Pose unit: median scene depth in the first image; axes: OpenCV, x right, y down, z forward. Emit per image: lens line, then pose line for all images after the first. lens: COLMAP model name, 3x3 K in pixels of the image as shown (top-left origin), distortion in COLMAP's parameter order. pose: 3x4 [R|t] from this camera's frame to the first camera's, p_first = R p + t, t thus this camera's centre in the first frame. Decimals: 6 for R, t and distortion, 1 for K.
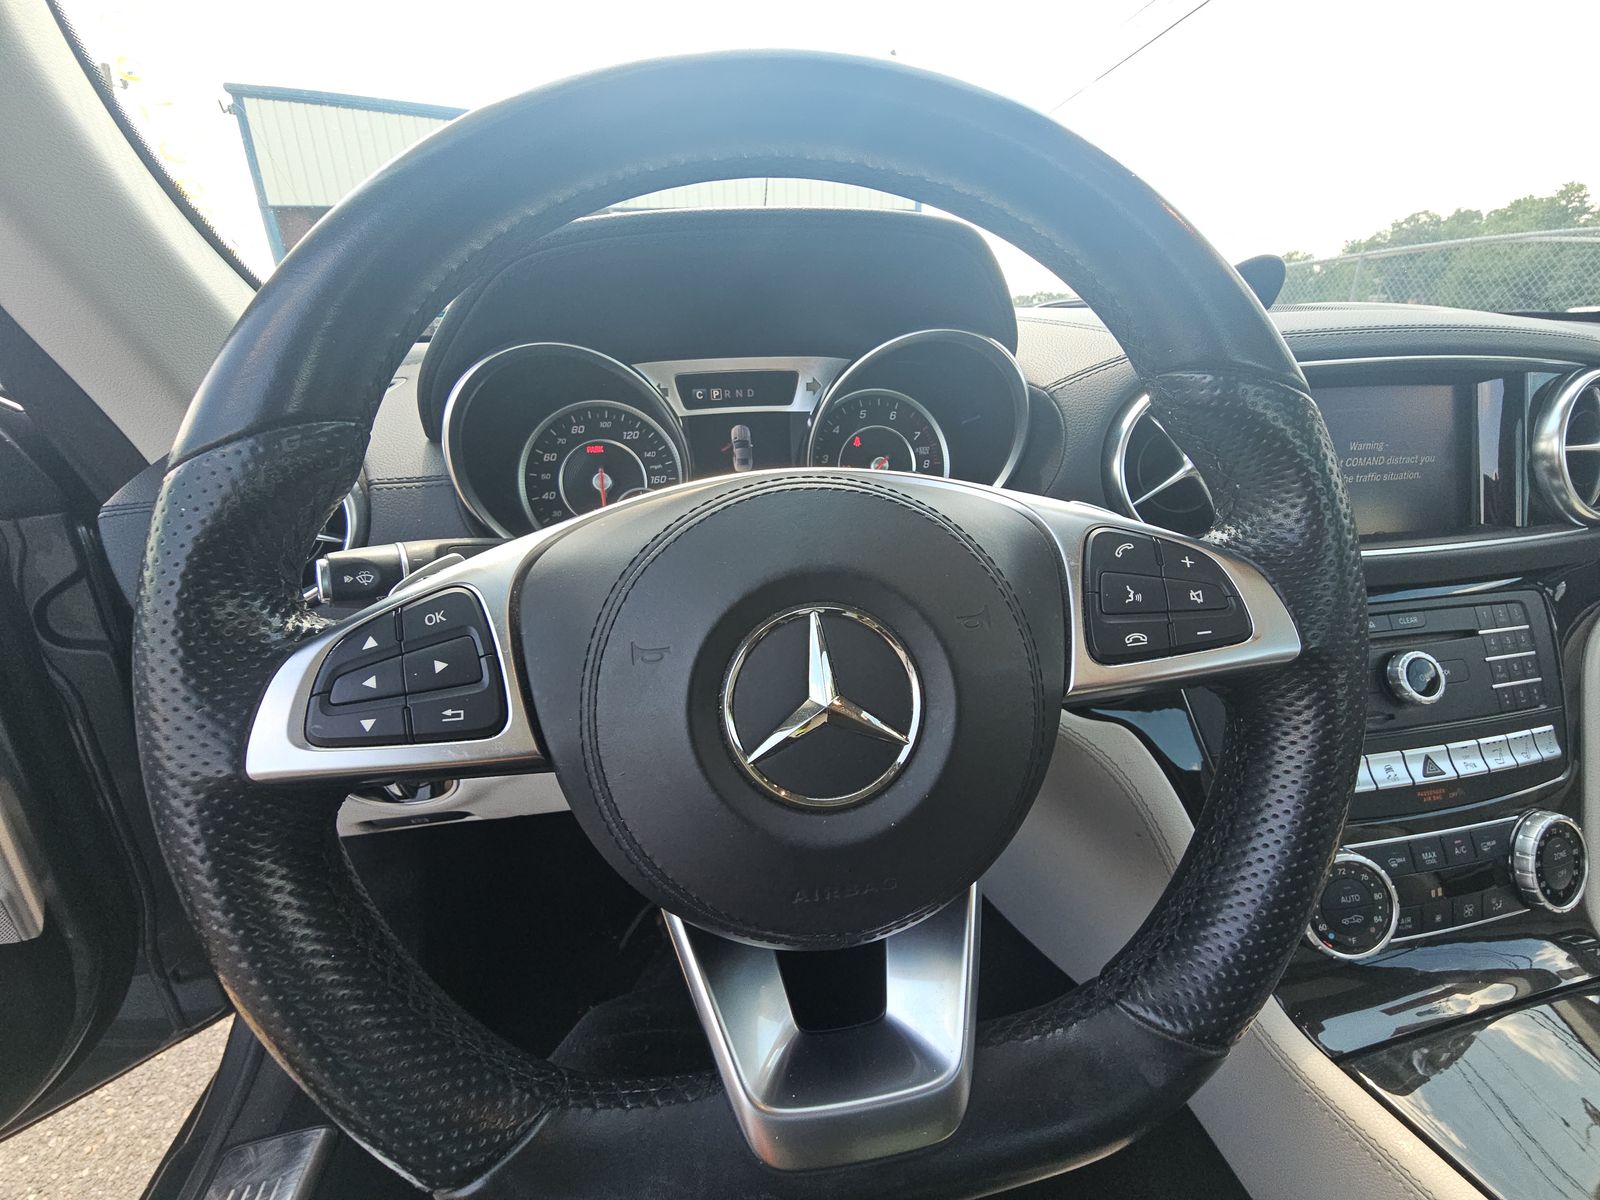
lens RADIAL K [[650.8, 0, 801.2], [0, 650.8, 590.8], [0, 0, 1]] dist [0.013359, -0.012548]
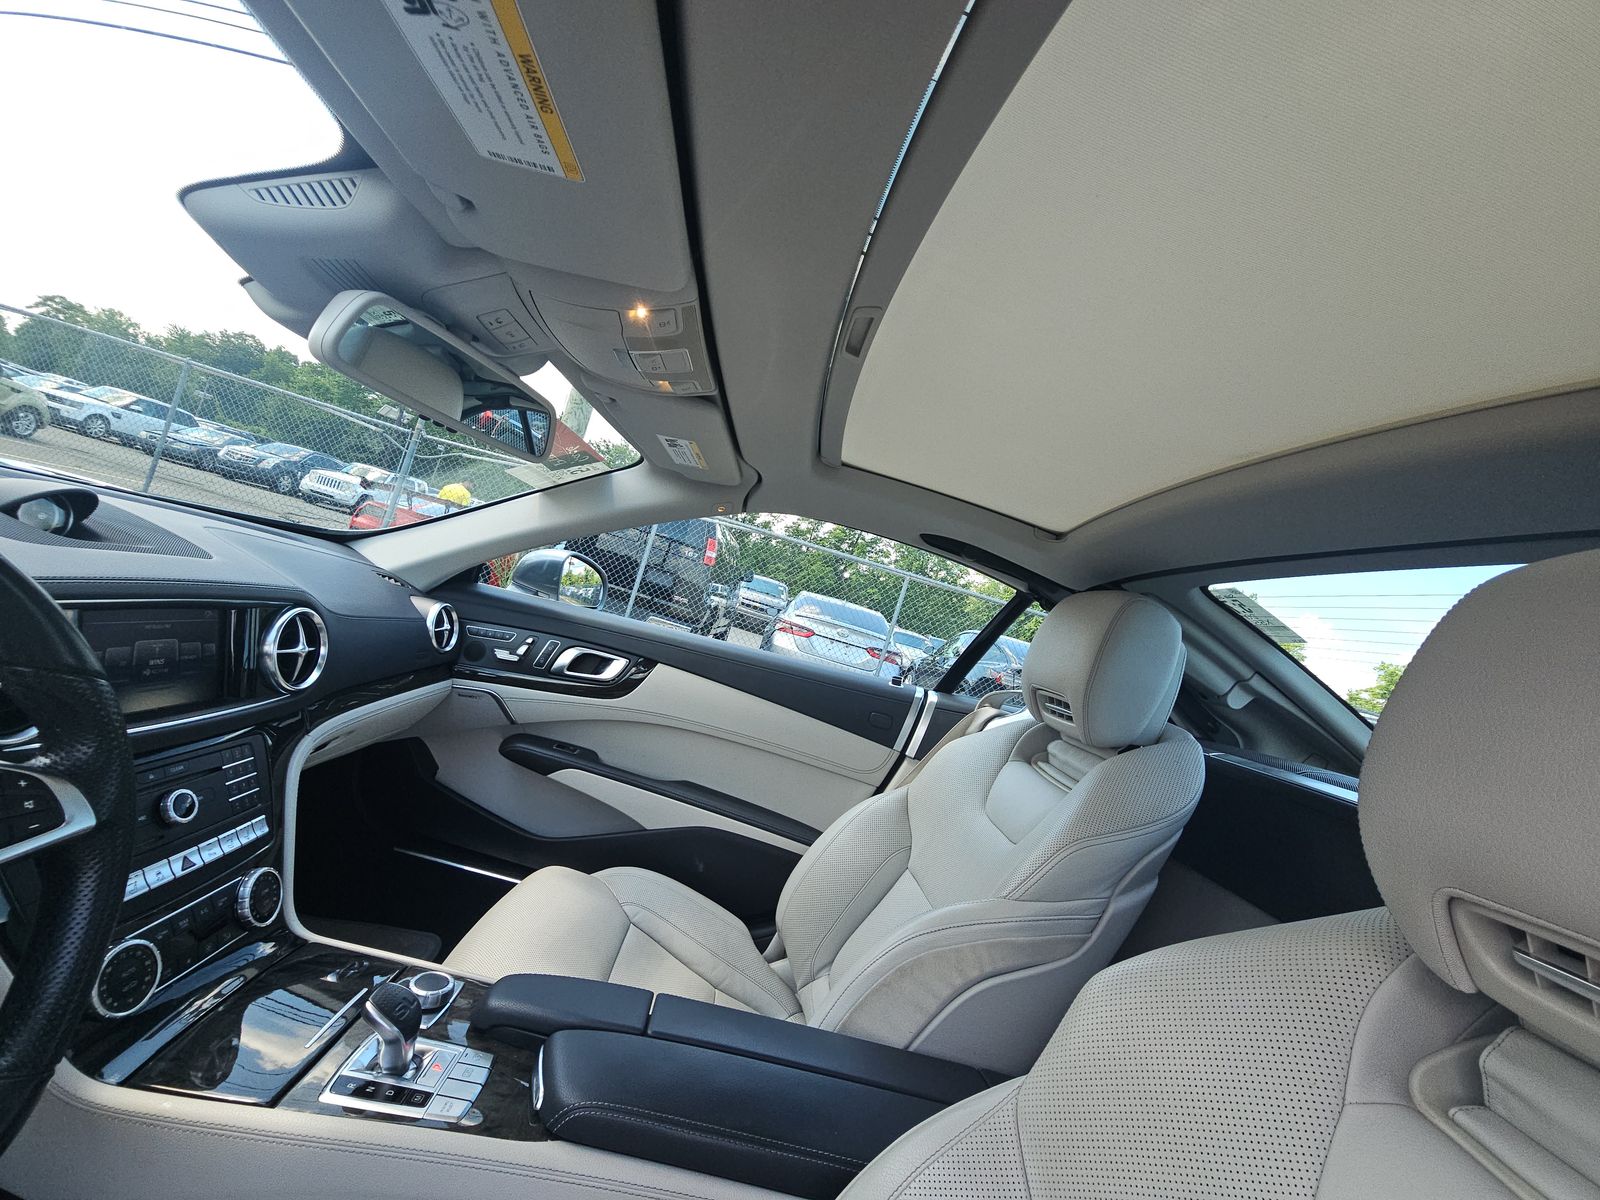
lens RADIAL K [[650.8, 0, 801.2], [0, 650.8, 590.8], [0, 0, 1]] dist [0.013359, -0.012548]
pose [[0.097330, 0.090419, 0.991136, -0.507458], [0.045326, 0.994428, -0.095171, -0.166909], [-0.994220, 0.054188, 0.092689, -0.658051]]
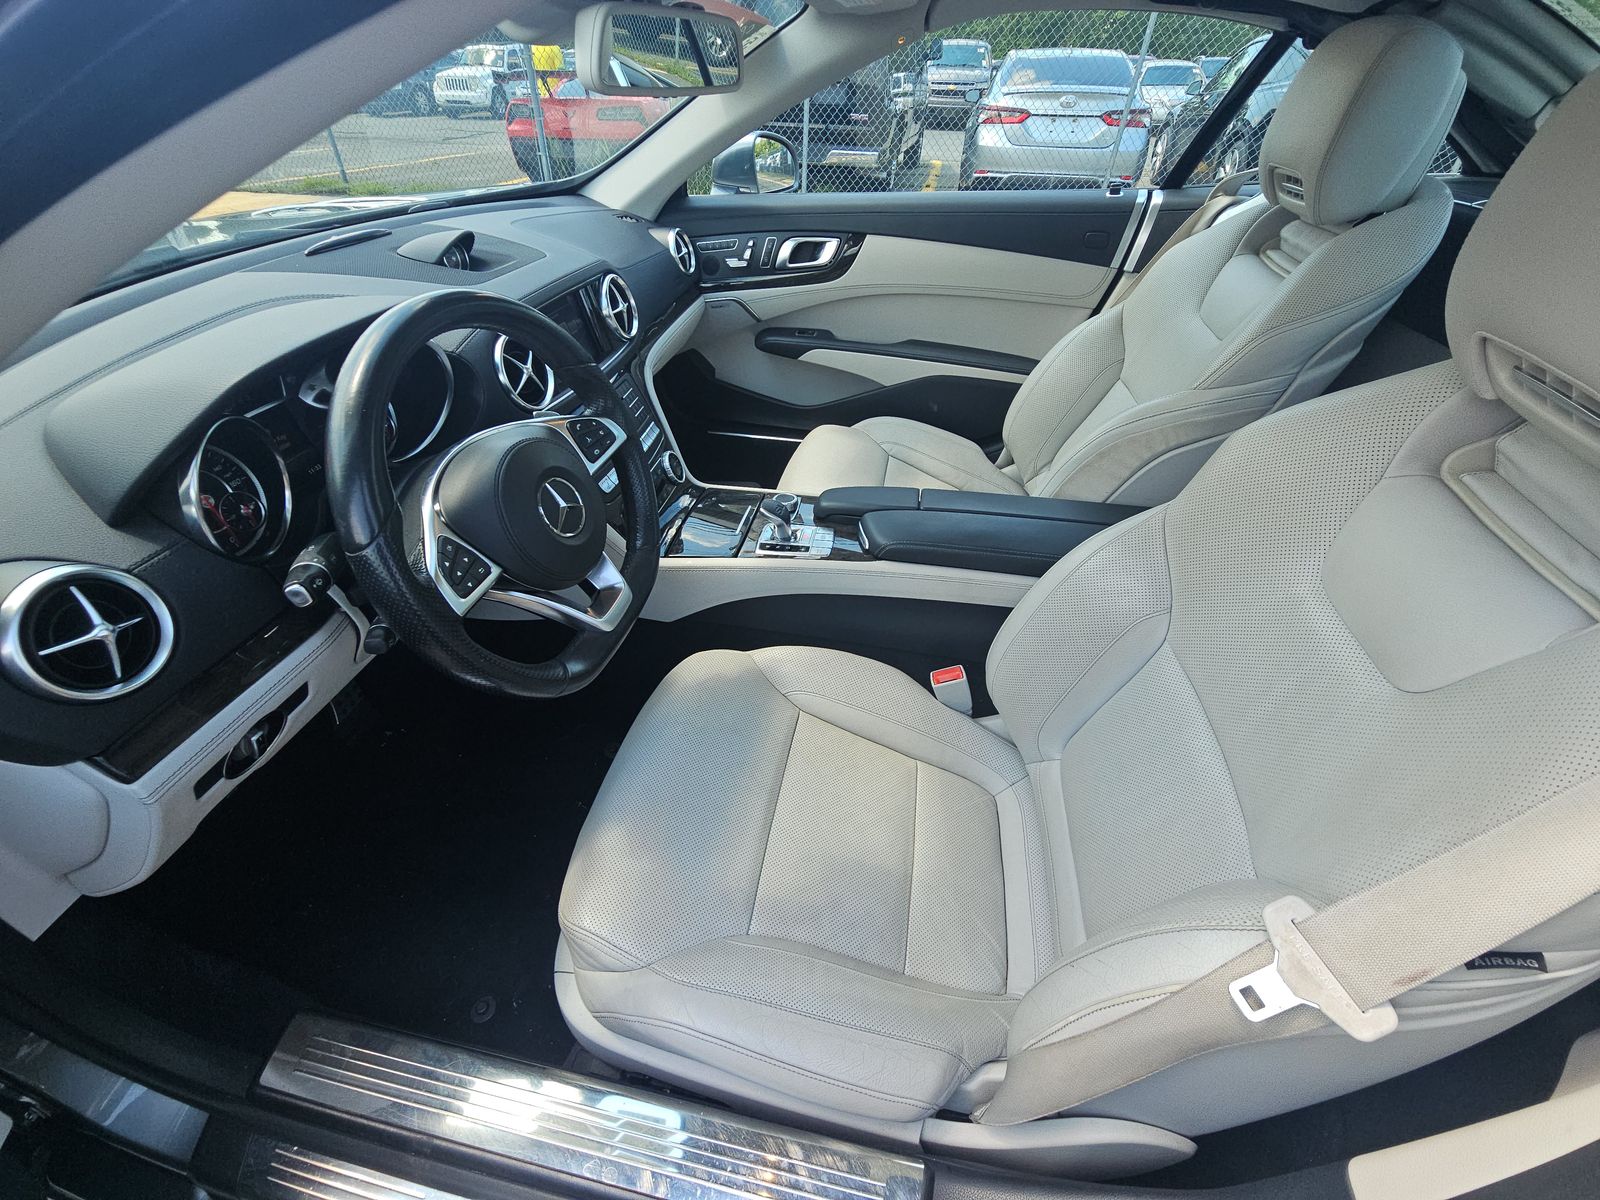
lens RADIAL K [[650.3, 0, 786.7], [0, 650.3, 604.1], [0, 0, 1]] dist [-0.010619, -0.000124]
pose [[0.365105, -0.570934, 0.735345, -1.167857], [0.294288, 0.820150, 0.490661, -0.366412], [-0.883229, 0.037260, 0.467460, -0.797706]]
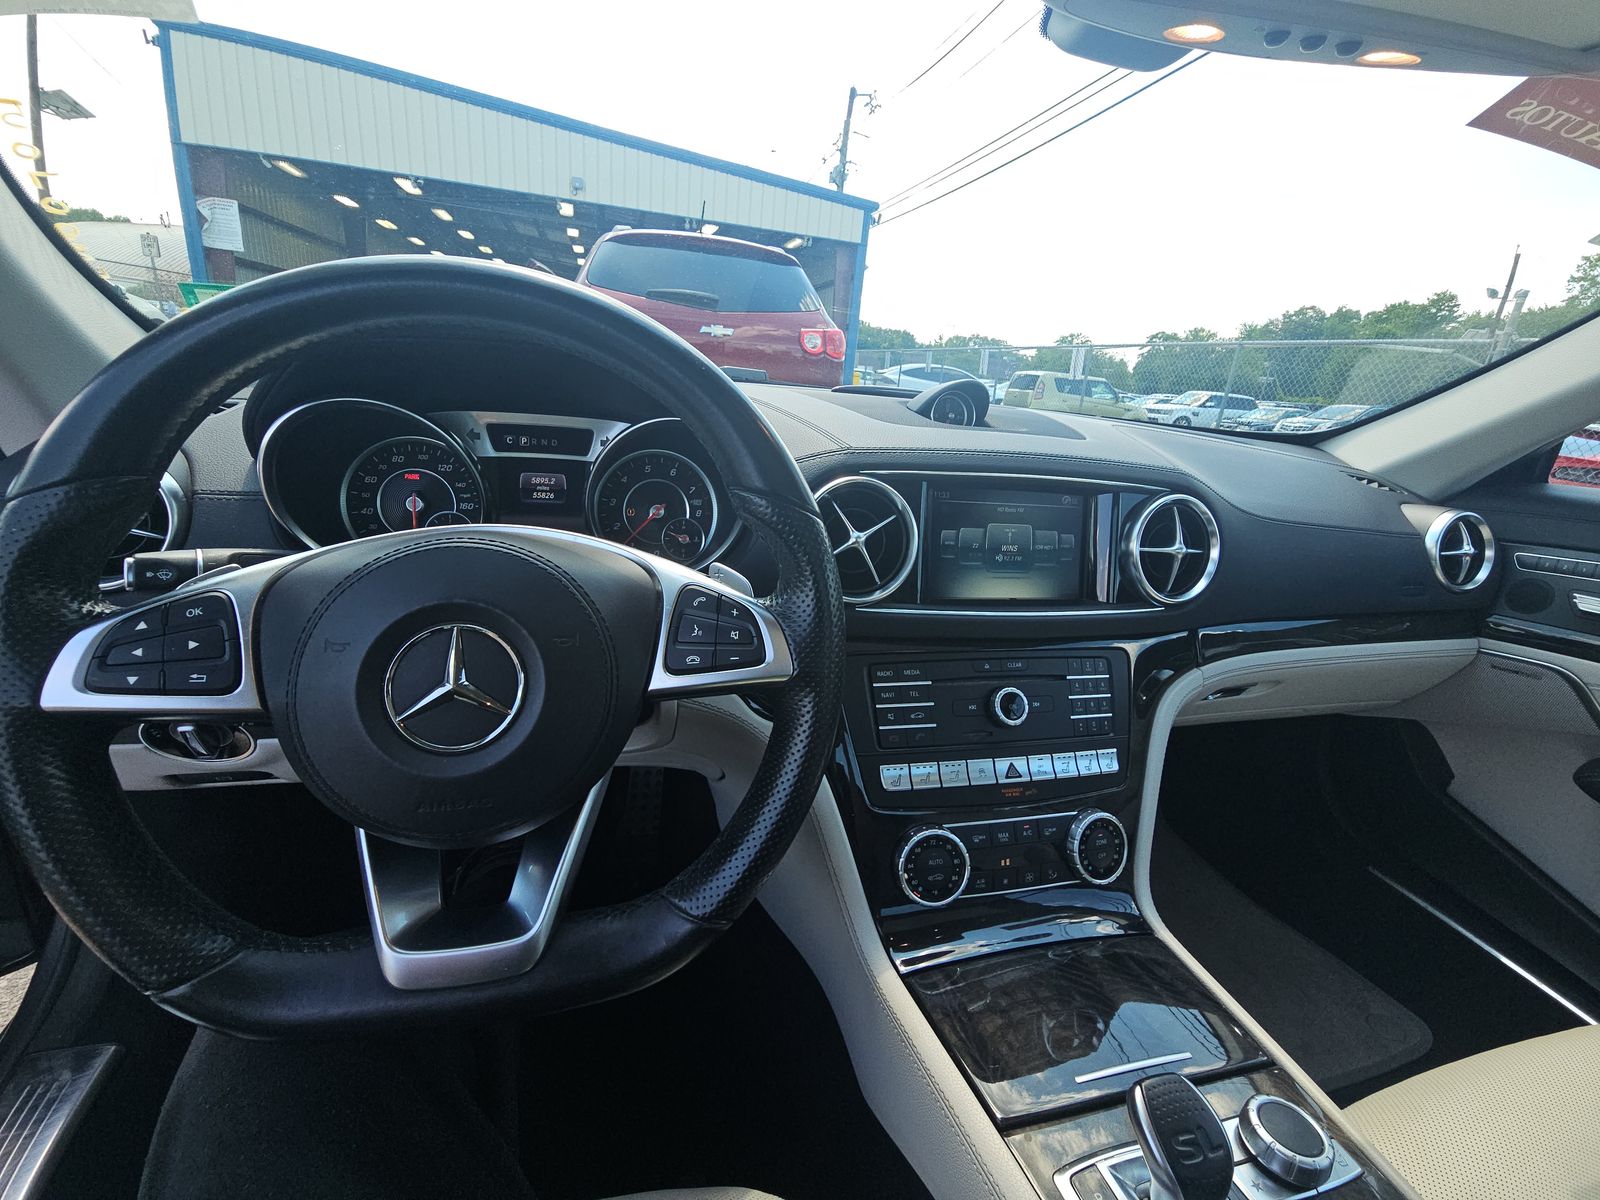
lens RADIAL K [[654.5, 0, 800.7], [0, 654.5, 591.3], [0, 0, 1]] dist [0.002295, 0.000087]
pose [[0.990088, 0.081436, 0.114431, 0.332855], [-0.078991, 0.996543, -0.025745, -0.040063], [-0.116132, 0.016451, 0.993097, -0.337758]]
